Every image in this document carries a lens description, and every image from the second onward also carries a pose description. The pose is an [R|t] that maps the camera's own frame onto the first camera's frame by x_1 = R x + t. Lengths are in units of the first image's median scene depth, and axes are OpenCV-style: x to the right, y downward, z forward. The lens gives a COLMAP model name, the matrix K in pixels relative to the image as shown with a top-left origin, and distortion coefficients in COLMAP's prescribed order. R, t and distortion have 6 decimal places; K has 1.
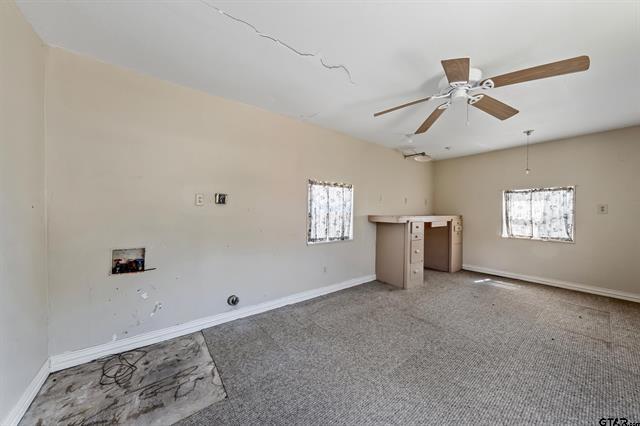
lens RADIAL K [[216.2, 0, 320.3], [0, 216.2, 211.3], [0, 0, 1]] dist [0.000035, -0.000092]
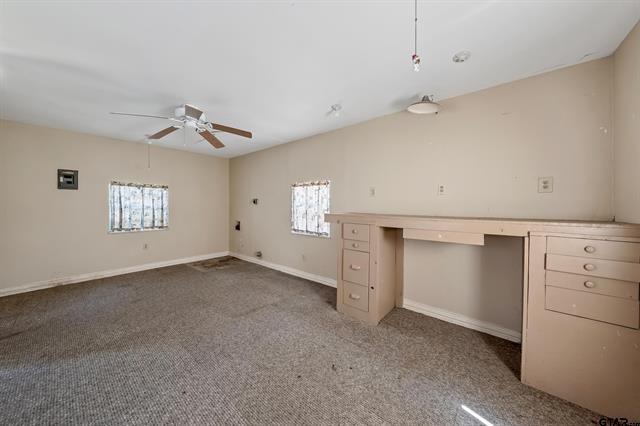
lens RADIAL K [[216.2, 0, 320.1], [0, 216.2, 209.9], [0, 0, 1]] dist [0.000035, -0.000092]
pose [[0.228239, 0.009984, -0.973554, 1.201553], [-0.009566, 0.999922, 0.008011, 0.000322], [0.973558, 0.007485, 0.228317, 0.822897]]
